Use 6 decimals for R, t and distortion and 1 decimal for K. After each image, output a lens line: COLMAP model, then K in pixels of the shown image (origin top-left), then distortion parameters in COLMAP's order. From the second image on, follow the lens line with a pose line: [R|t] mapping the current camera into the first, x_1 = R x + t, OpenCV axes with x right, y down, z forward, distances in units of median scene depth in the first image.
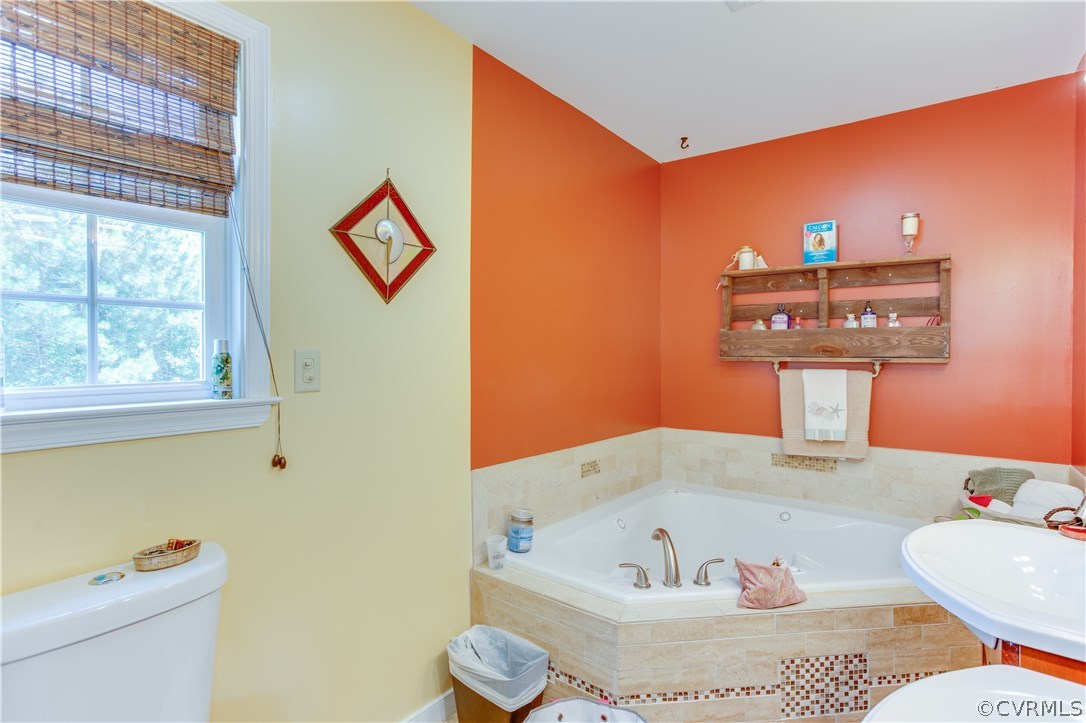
lens RADIAL K [[525.5, 0, 542.4], [0, 525.5, 356.5], [0, 0, 1]] dist [-0.045897, 0.029224]
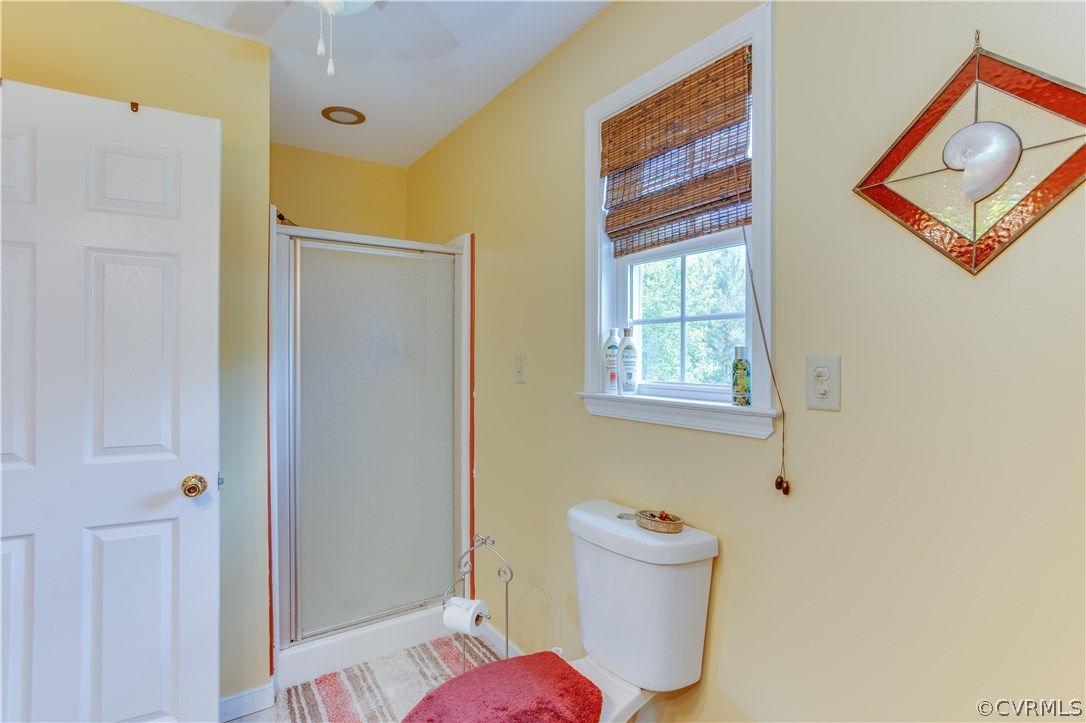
lens RADIAL K [[525.5, 0, 542.4], [0, 525.5, 356.5], [0, 0, 1]] dist [-0.045897, 0.029224]
pose [[-0.289022, 0.000184, -0.957323, 0.463328], [-0.015532, 0.999867, 0.004881, -0.010878], [0.957197, 0.016280, -0.288980, 0.906405]]
